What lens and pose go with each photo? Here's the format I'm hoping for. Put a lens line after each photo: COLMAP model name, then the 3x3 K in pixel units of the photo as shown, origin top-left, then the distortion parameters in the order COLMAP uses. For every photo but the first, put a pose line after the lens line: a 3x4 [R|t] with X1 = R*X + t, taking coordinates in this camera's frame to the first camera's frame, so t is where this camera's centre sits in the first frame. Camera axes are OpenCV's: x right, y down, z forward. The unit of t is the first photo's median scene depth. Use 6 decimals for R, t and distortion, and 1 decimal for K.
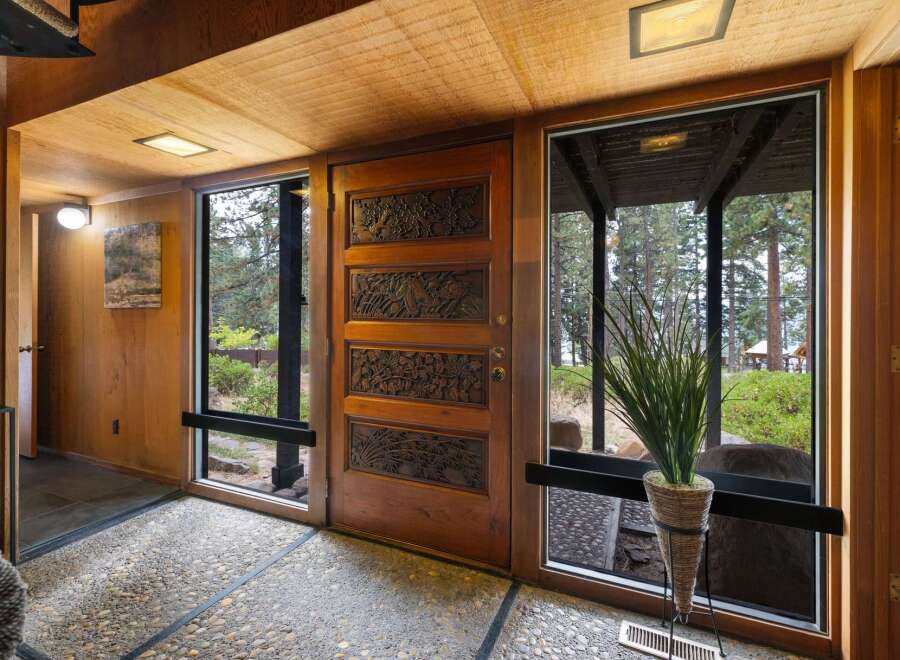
lens RADIAL K [[435.5, 0, 448.8], [0, 435.5, 312.7], [0, 0, 1]] dist [0.002321, 0.000262]
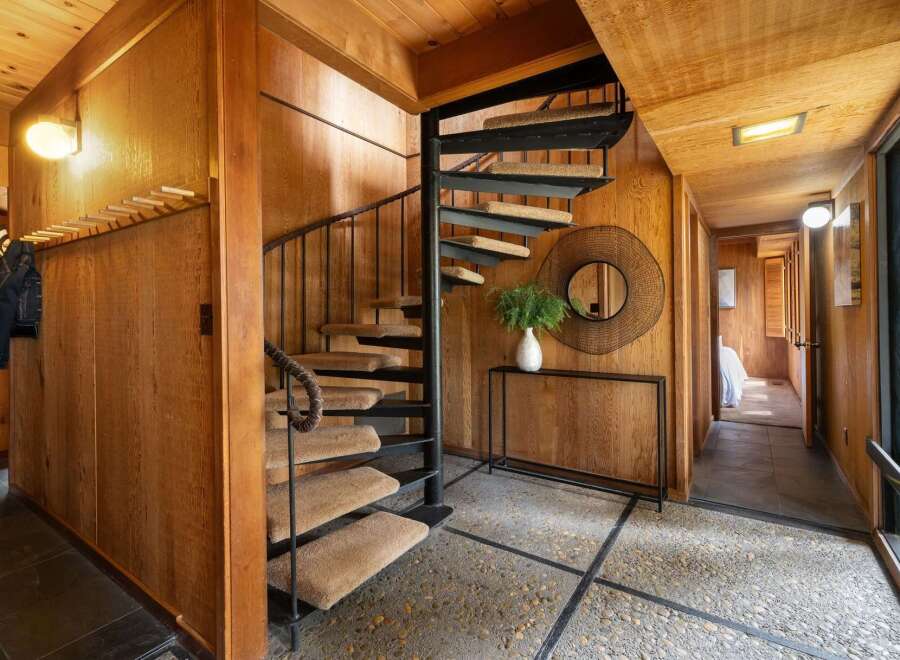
lens RADIAL K [[435.5, 0, 448.8], [0, 435.5, 312.7], [0, 0, 1]] dist [0.002321, 0.000262]
pose [[-0.179974, 0.001505, -0.983670, 0.397078], [0.005663, 0.999984, 0.000494, -0.003586], [0.983655, -0.005481, -0.179980, 0.500620]]
